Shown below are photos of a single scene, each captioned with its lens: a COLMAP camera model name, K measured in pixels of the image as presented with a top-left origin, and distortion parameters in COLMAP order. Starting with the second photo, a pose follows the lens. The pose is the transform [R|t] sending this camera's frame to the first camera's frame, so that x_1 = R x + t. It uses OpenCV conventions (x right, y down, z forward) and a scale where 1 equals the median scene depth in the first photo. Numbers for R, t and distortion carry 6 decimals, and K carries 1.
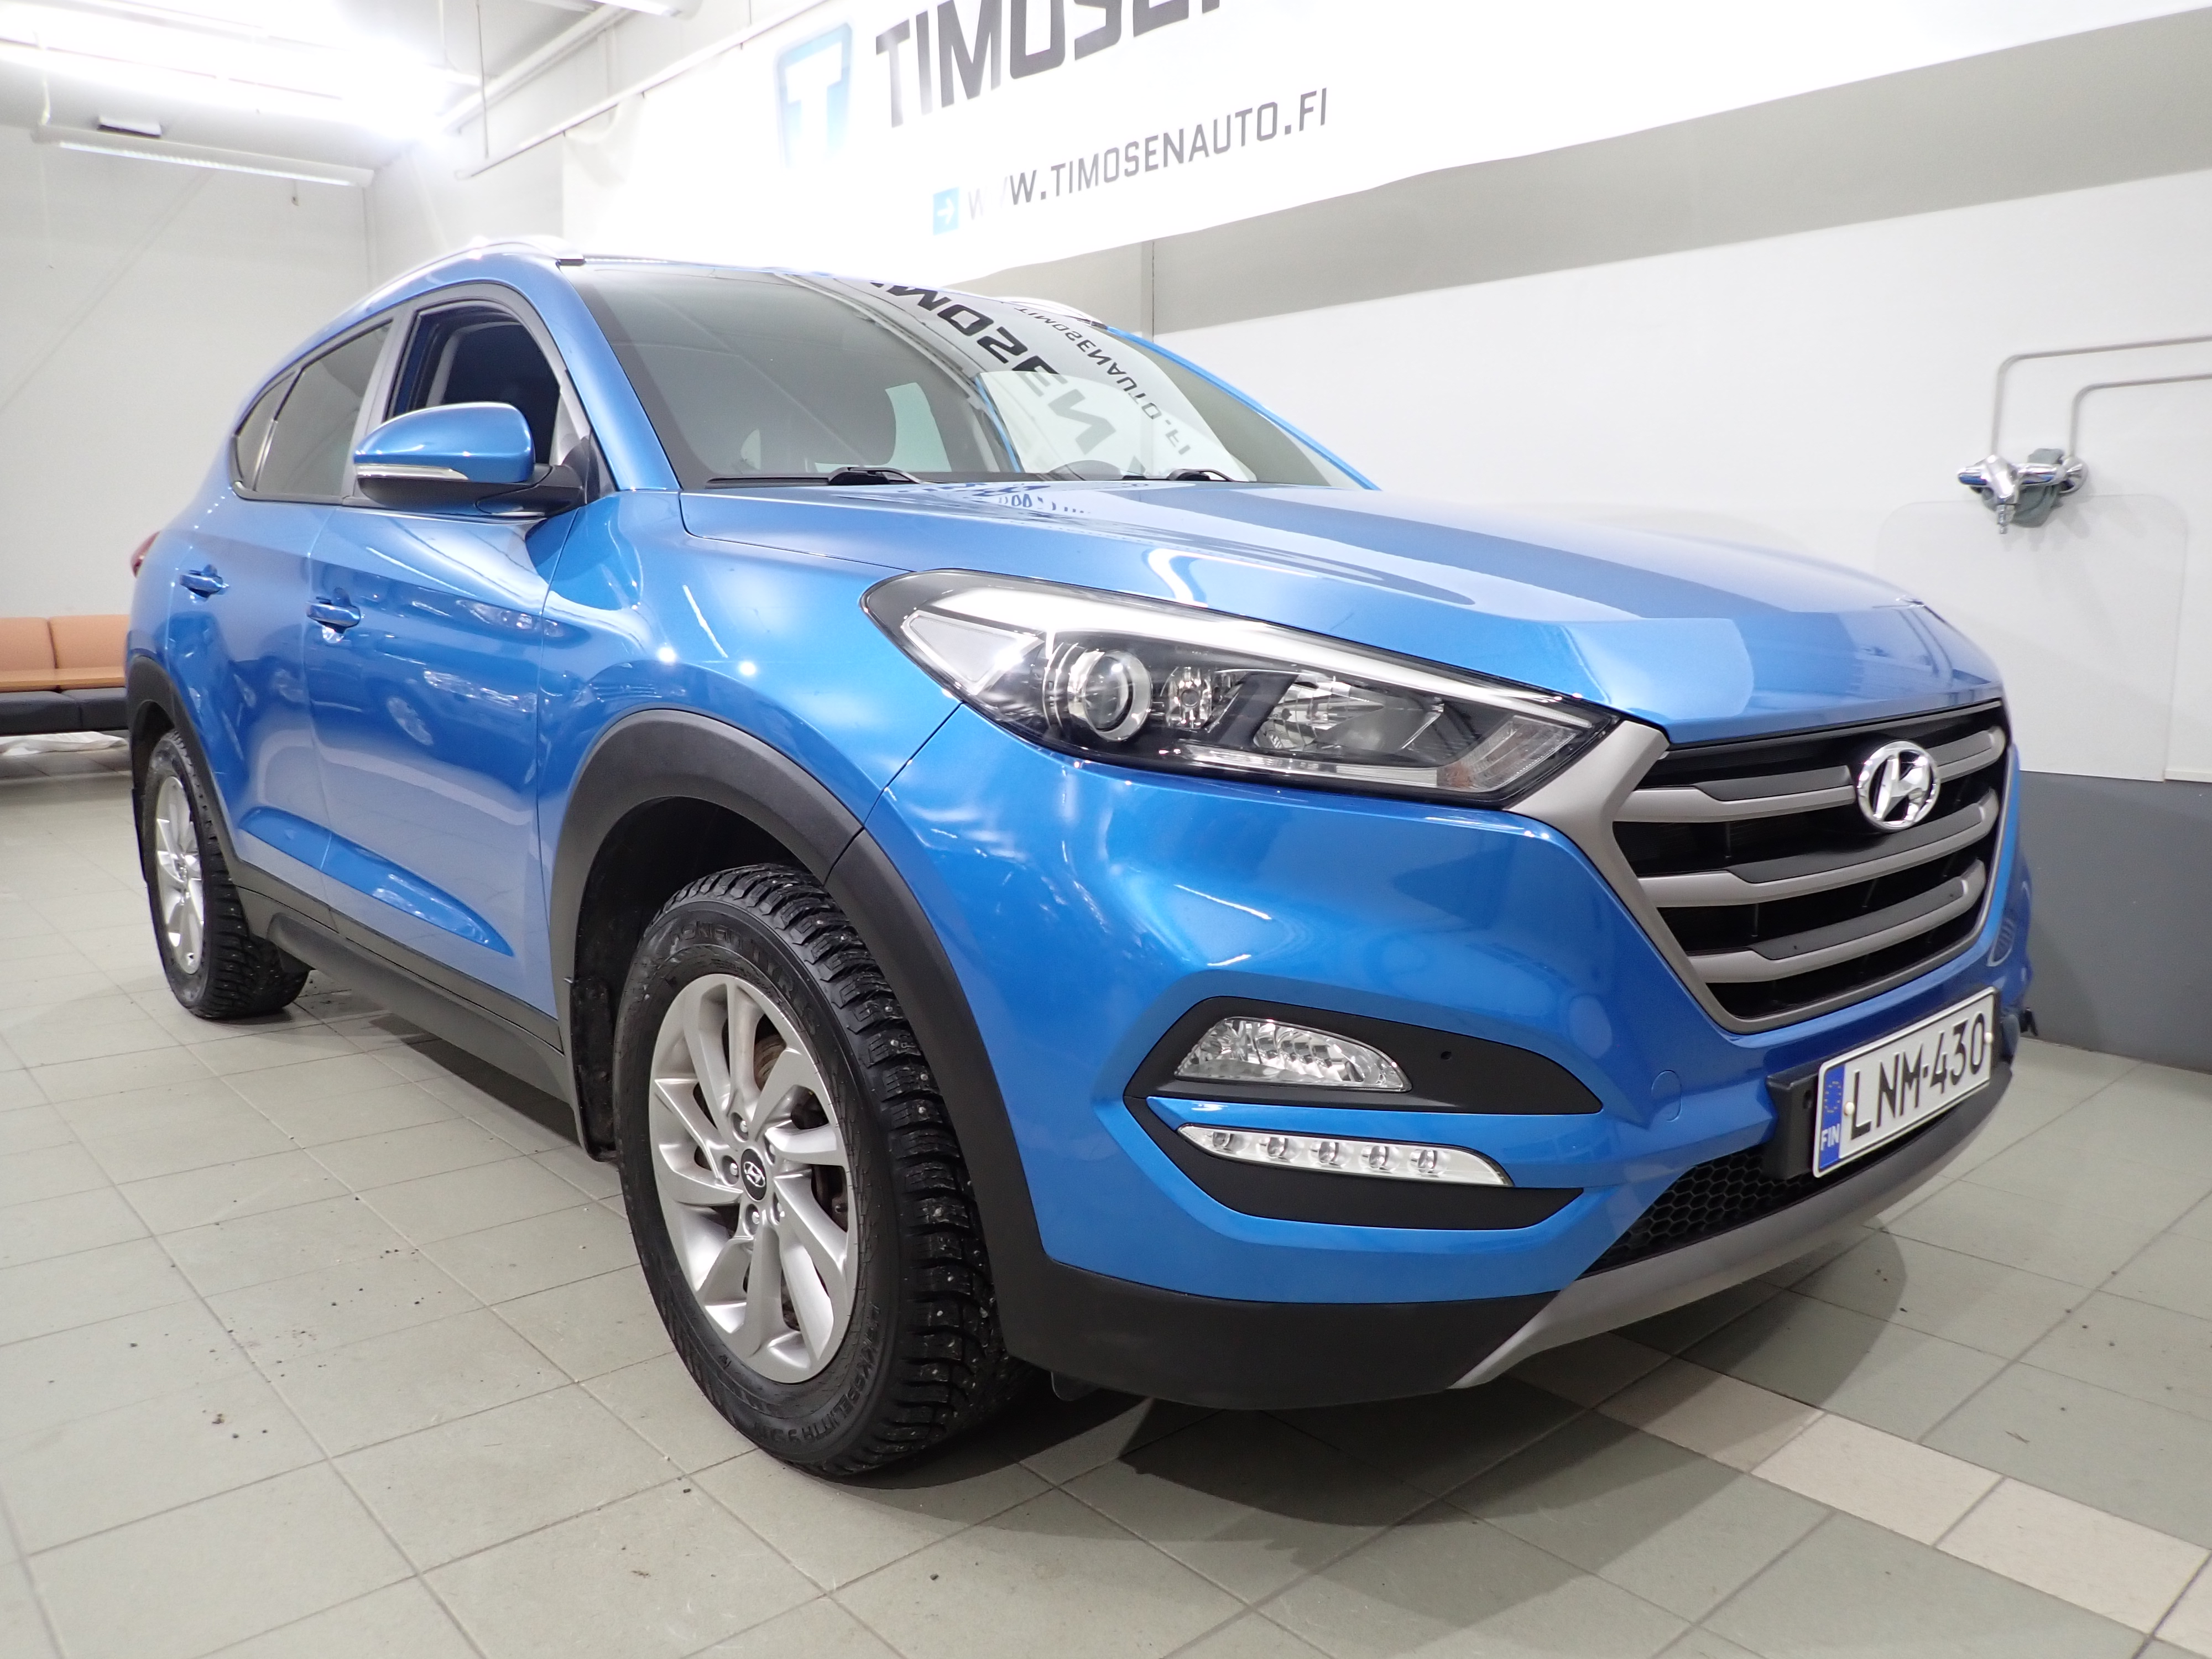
lens RADIAL K [[1619.5, 0, 1107.3], [0, 1619.5, 840.5], [0, 0, 1]] dist [-0.007132, -0.006833]
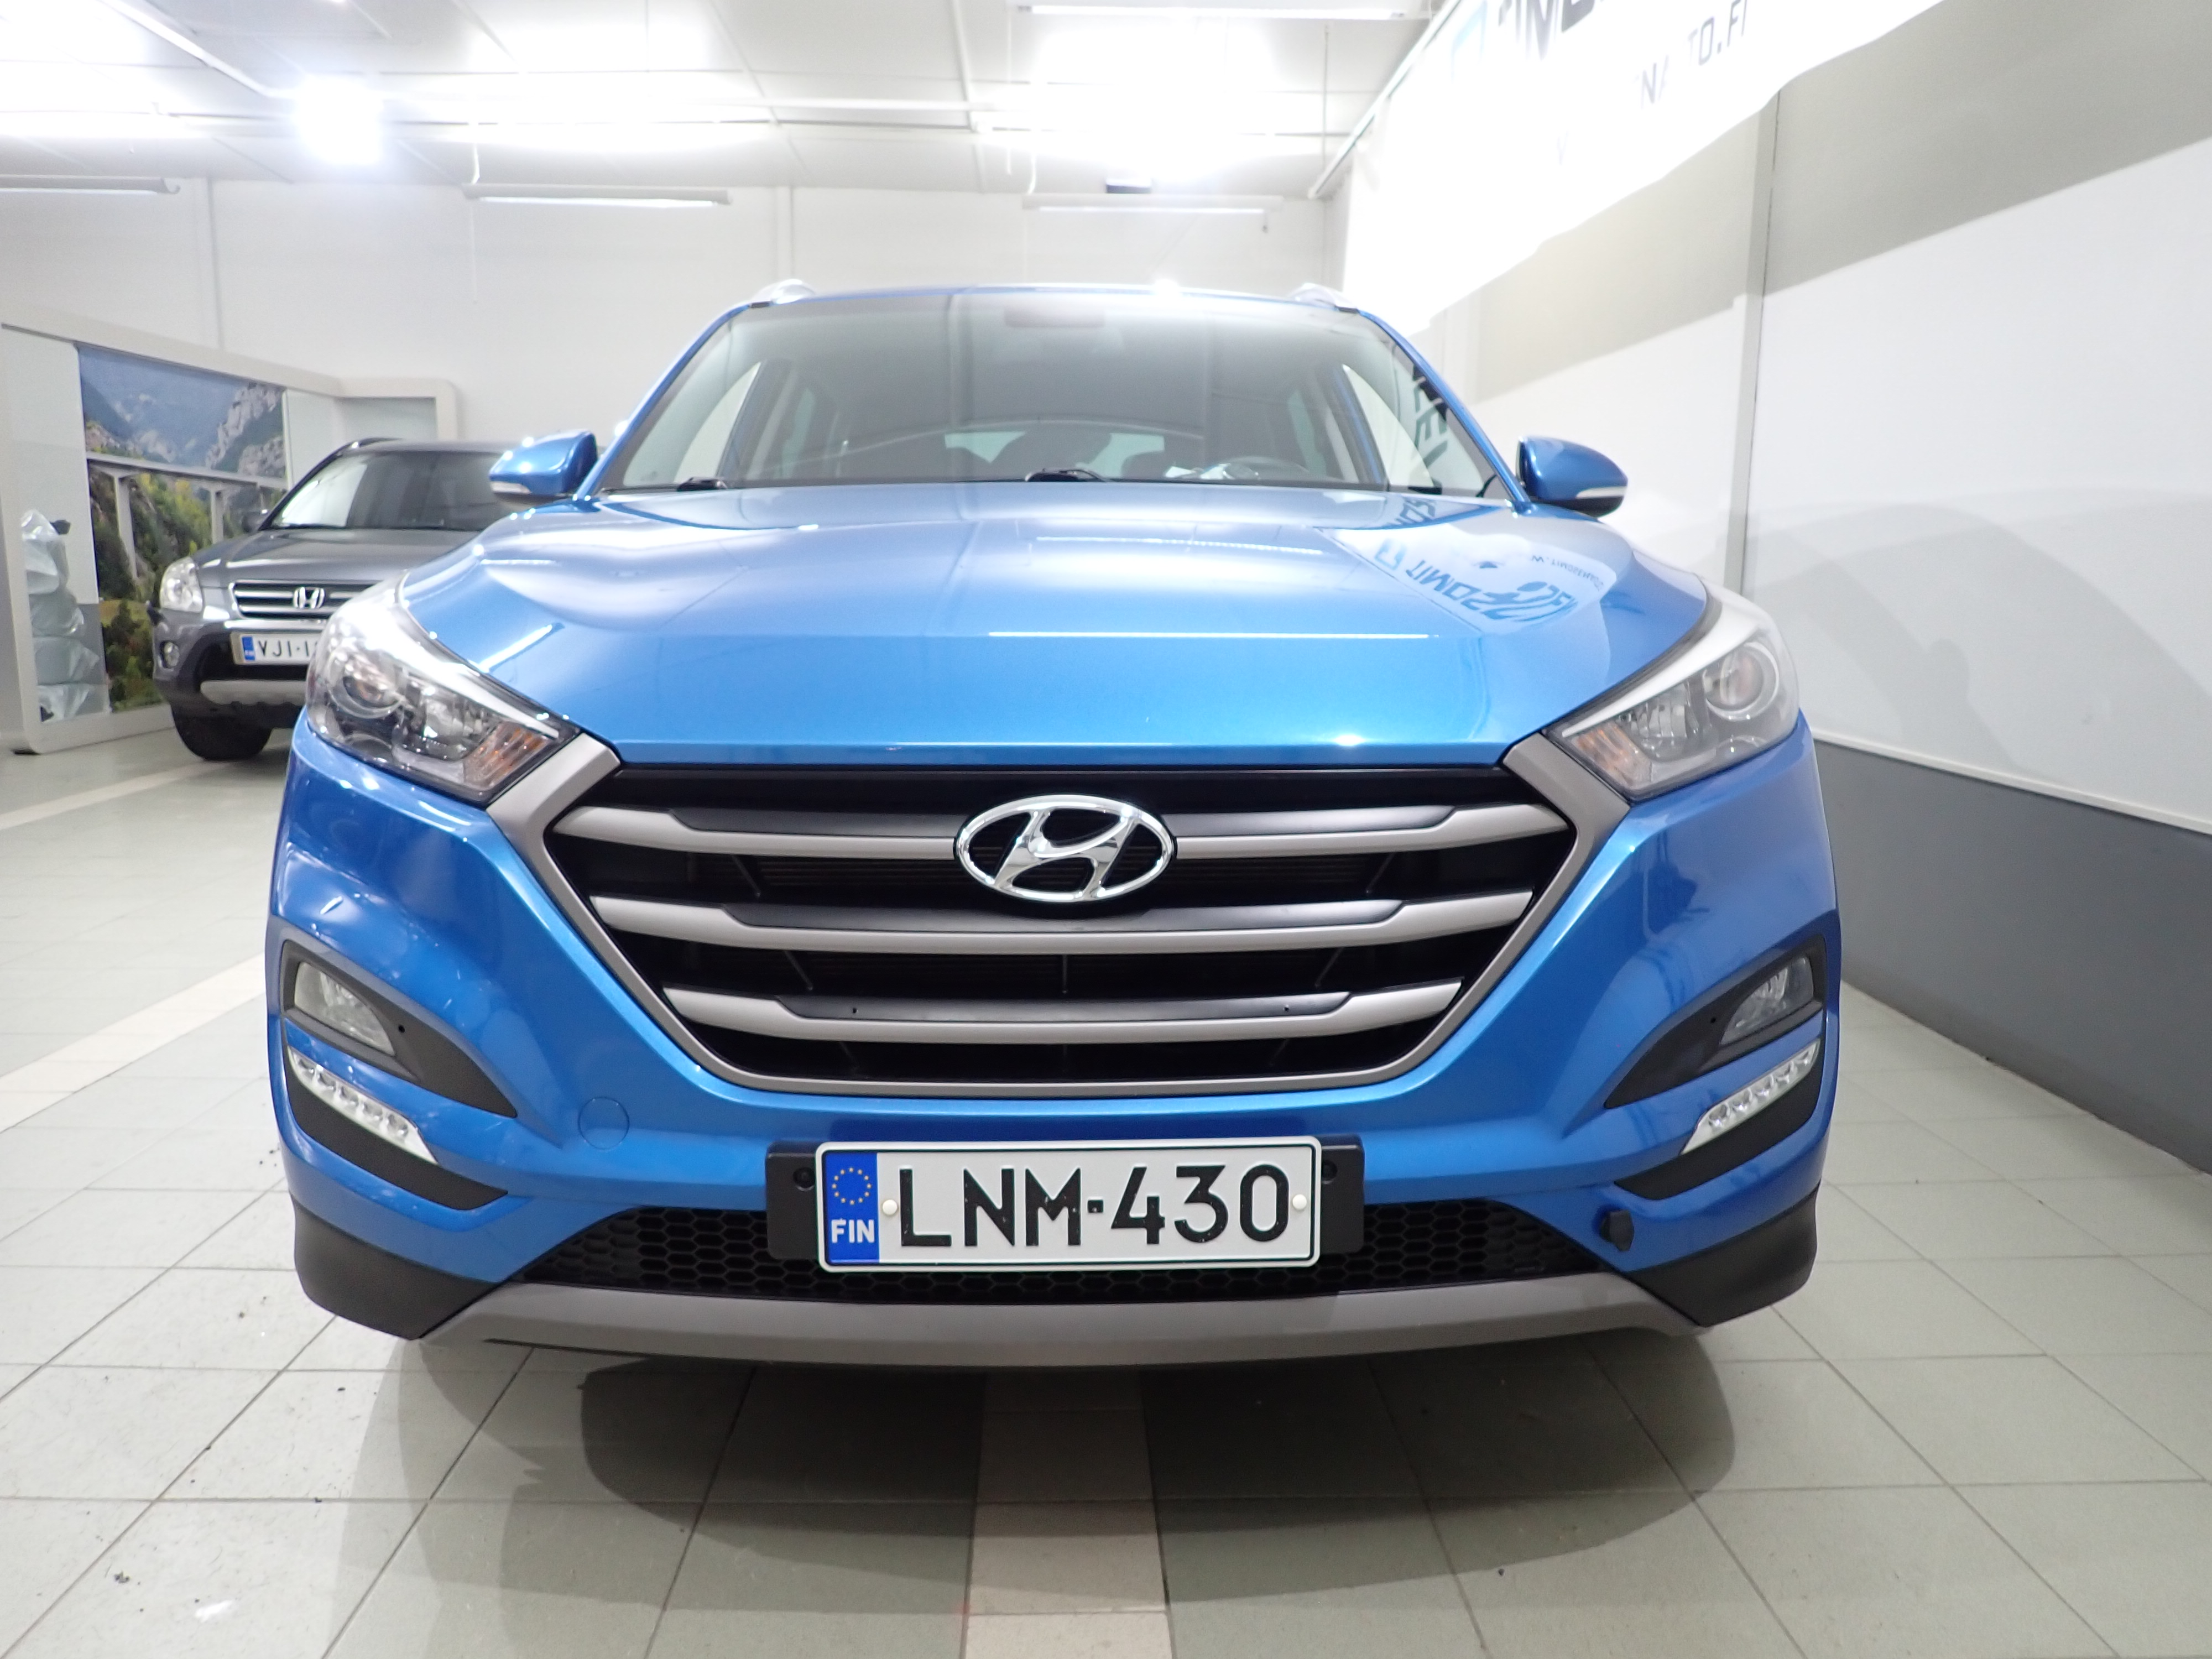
lens RADIAL K [[1619.5, 0, 1104.6], [0, 1619.5, 825.8], [0, 0, 1]] dist [-0.007132, -0.006833]
pose [[0.772581, 0.112288, -0.624908, 1.000016], [-0.111605, 0.992930, 0.040438, -0.079385], [0.625030, 0.038501, 0.779651, 0.366960]]
